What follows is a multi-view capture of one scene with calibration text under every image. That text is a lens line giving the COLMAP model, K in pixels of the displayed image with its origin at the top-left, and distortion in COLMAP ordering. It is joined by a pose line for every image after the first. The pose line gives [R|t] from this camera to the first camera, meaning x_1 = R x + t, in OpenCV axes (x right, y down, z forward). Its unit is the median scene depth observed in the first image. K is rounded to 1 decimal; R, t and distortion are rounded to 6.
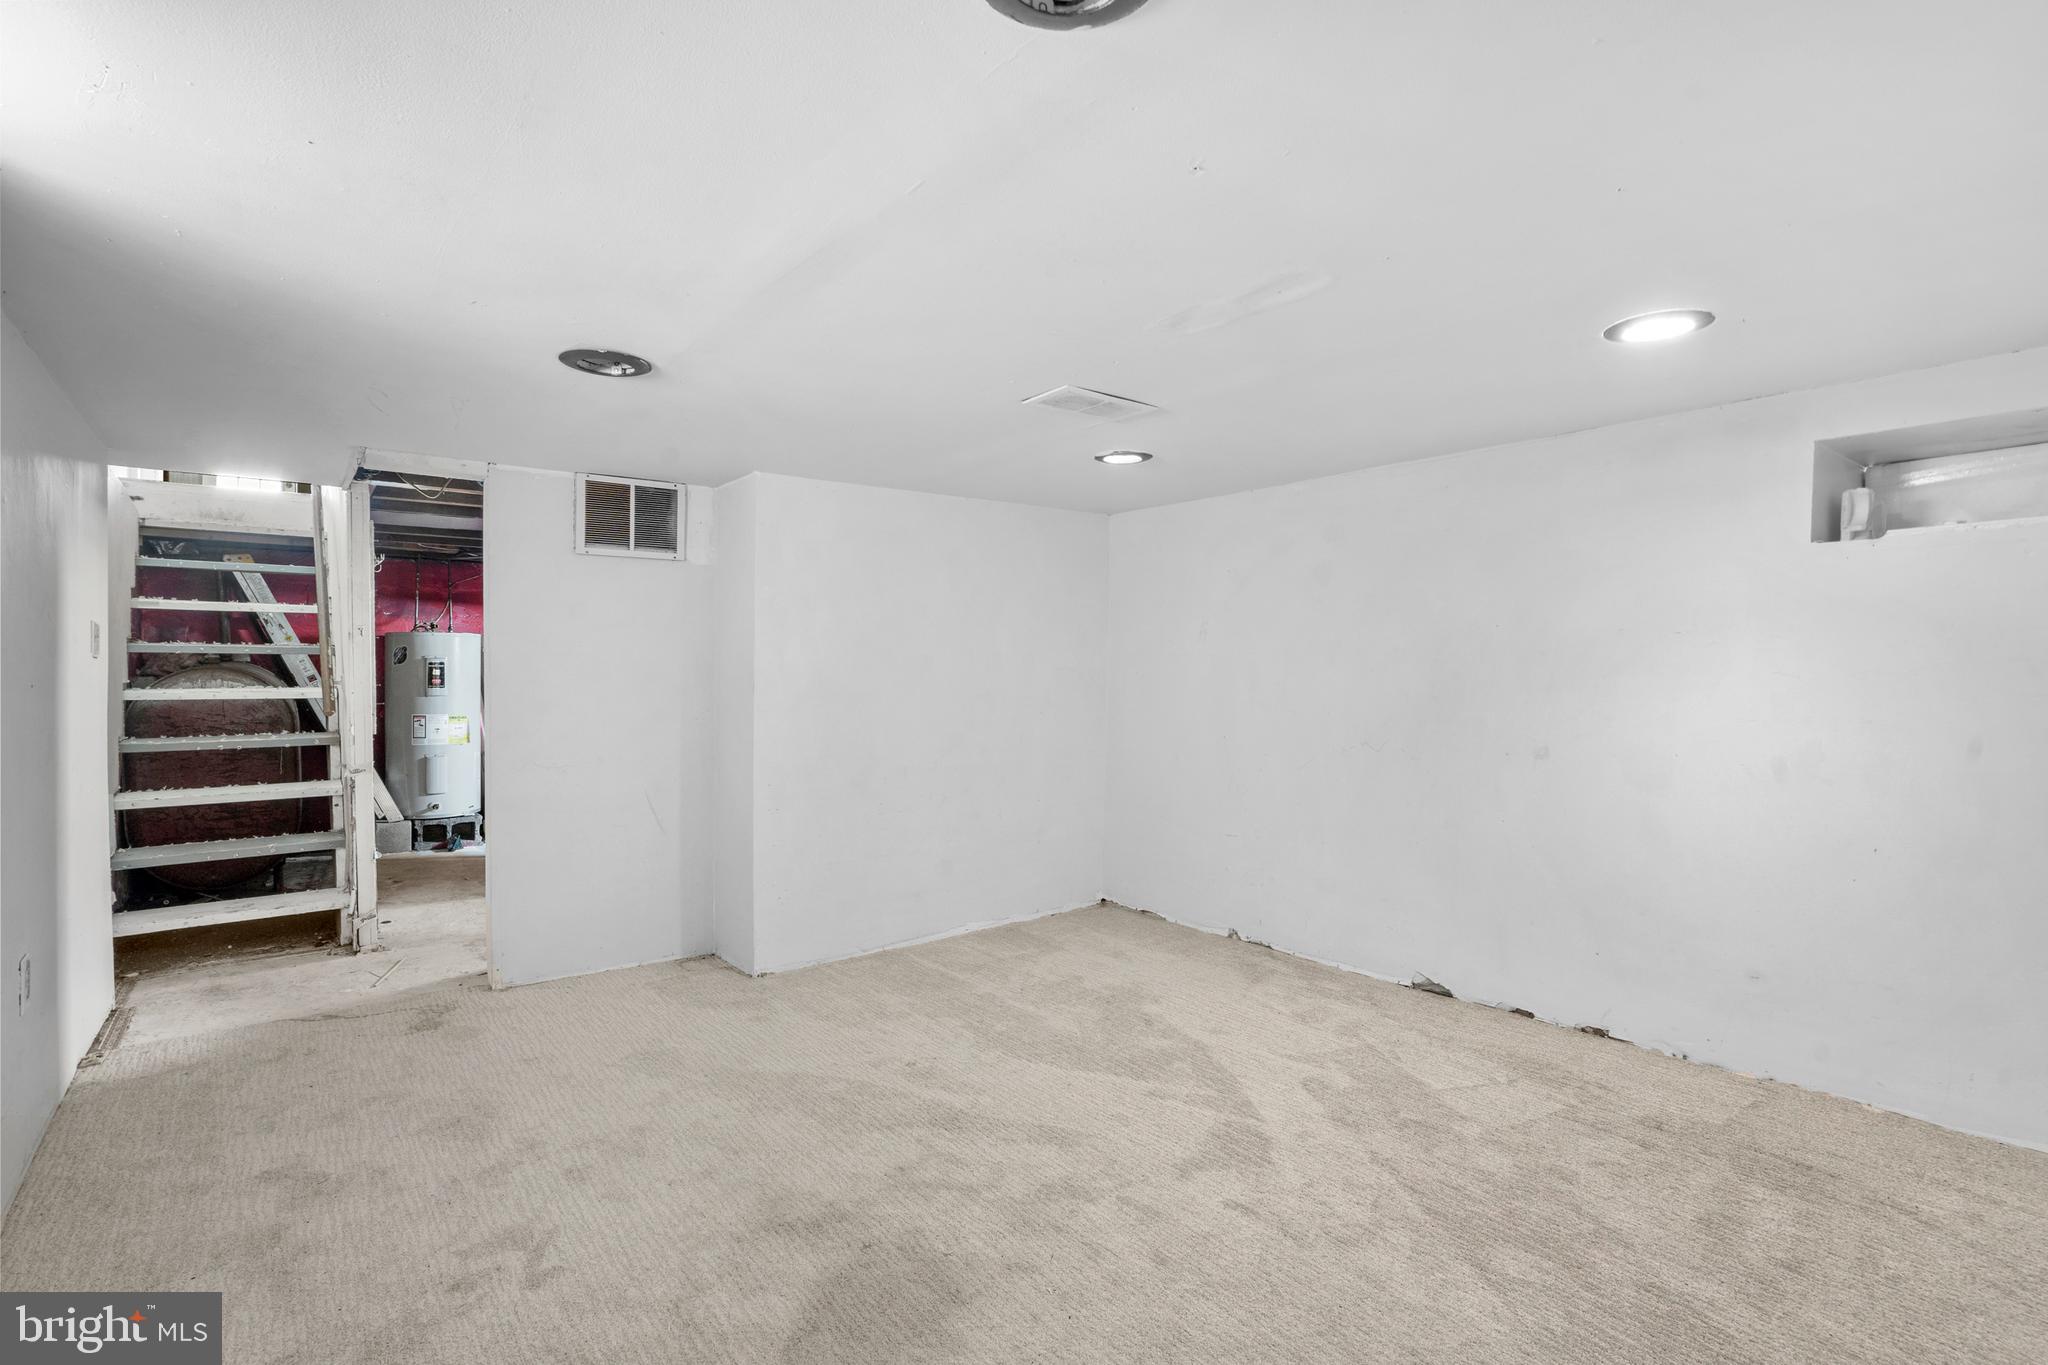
lens RADIAL K [[960.0, 0, 1036.3], [0, 960.0, 671.1], [0, 0, 1]] dist [-0.061713, 0.027303]
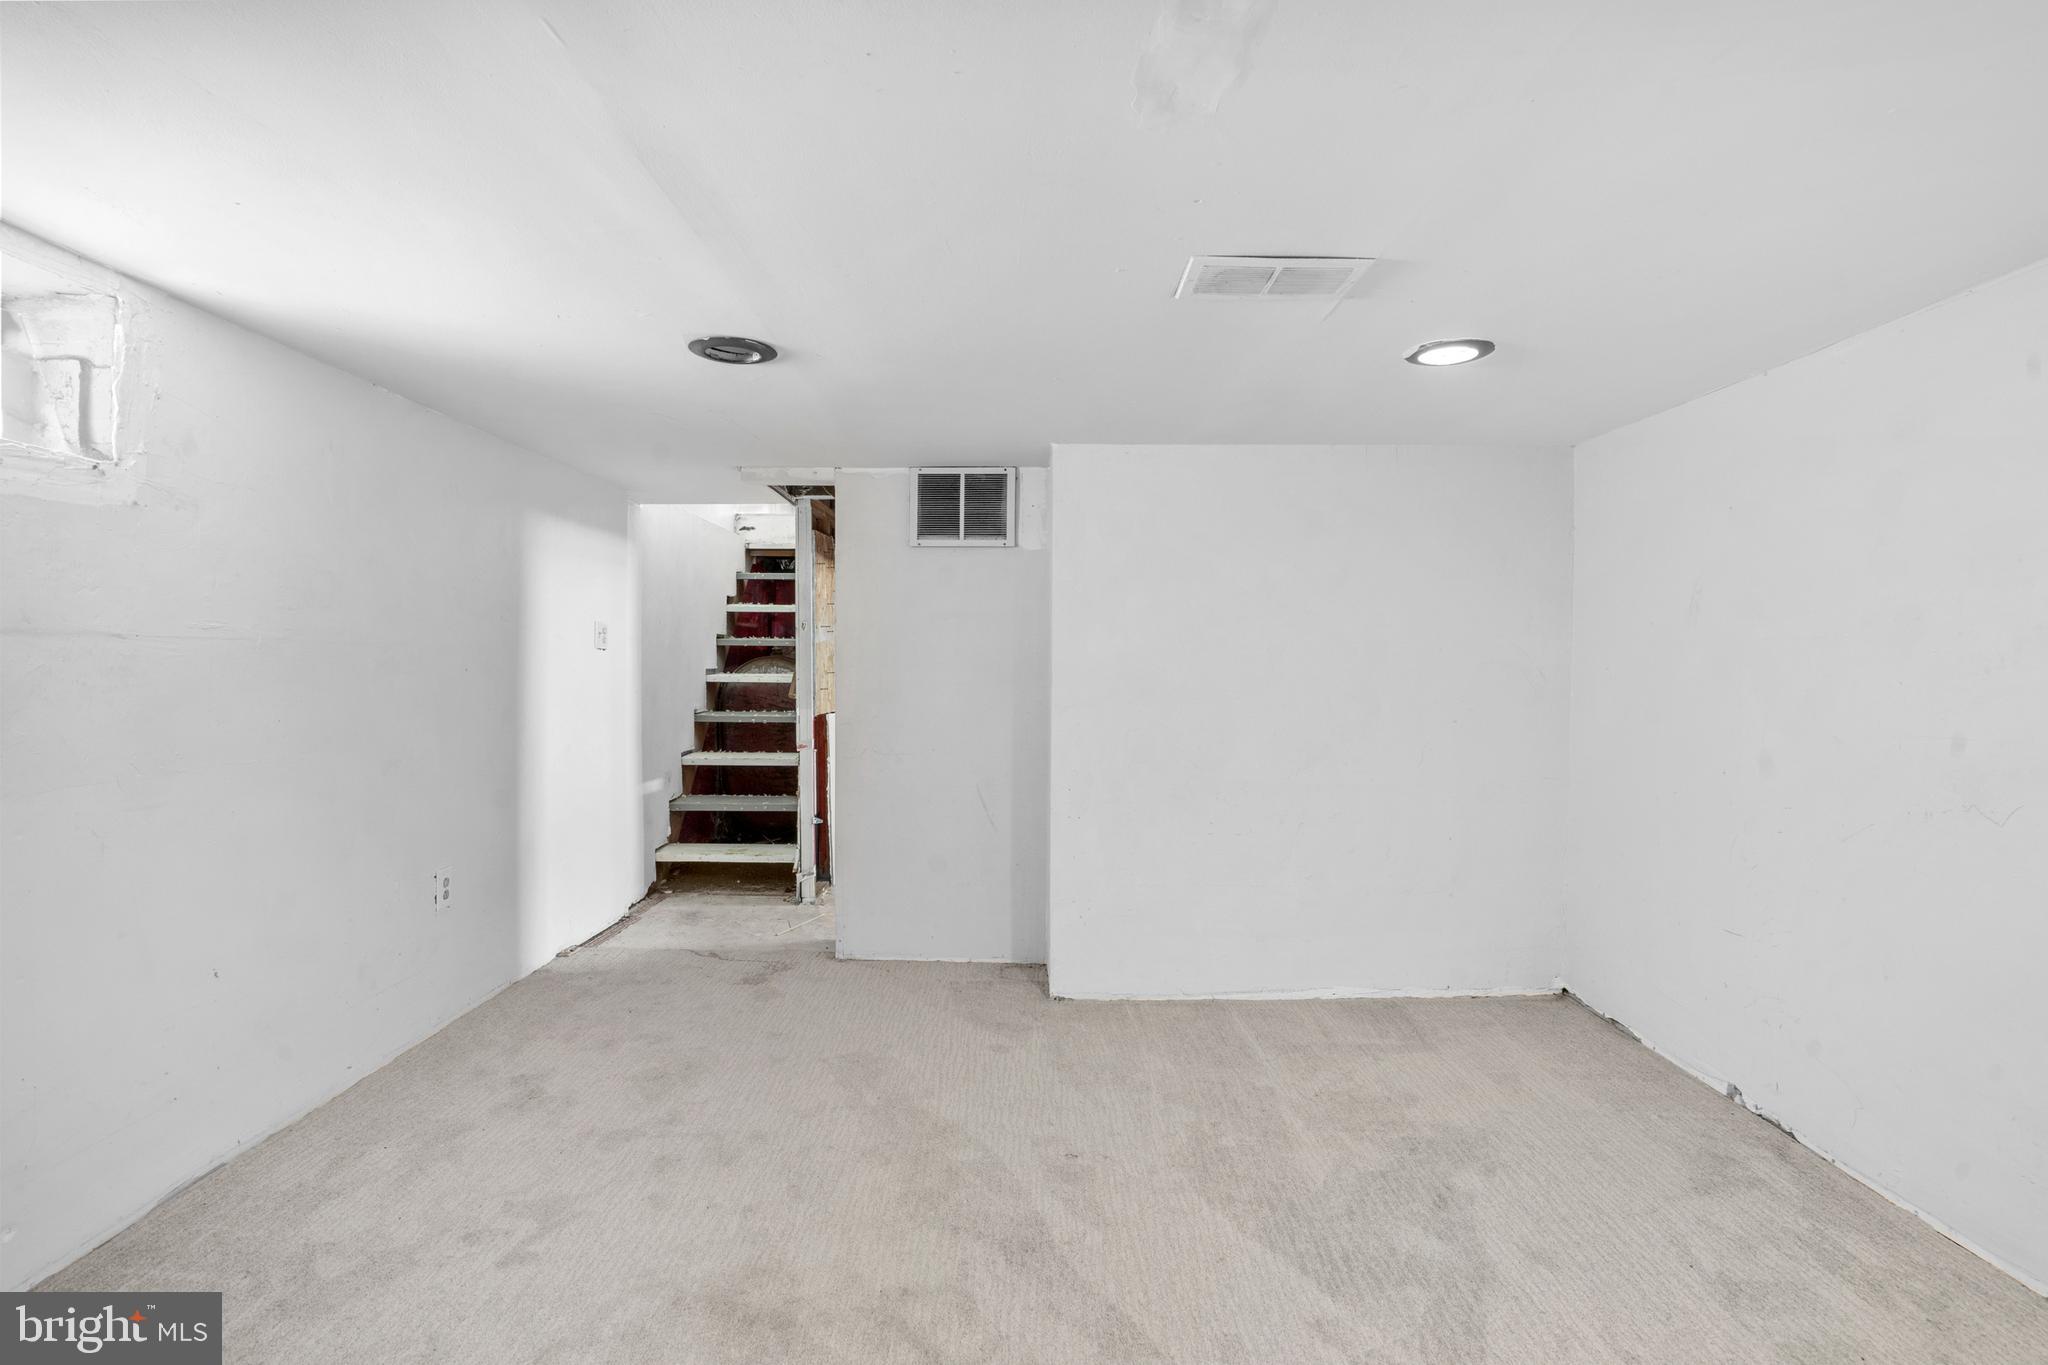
lens RADIAL K [[960.0, 0, 1036.3], [0, 960.0, 671.1], [0, 0, 1]] dist [-0.061713, 0.027303]
pose [[0.776985, 0.012698, -0.629391, 0.267439], [-0.008067, 0.999915, 0.010214, -0.002186], [0.629467, -0.002859, 0.777022, 0.283177]]
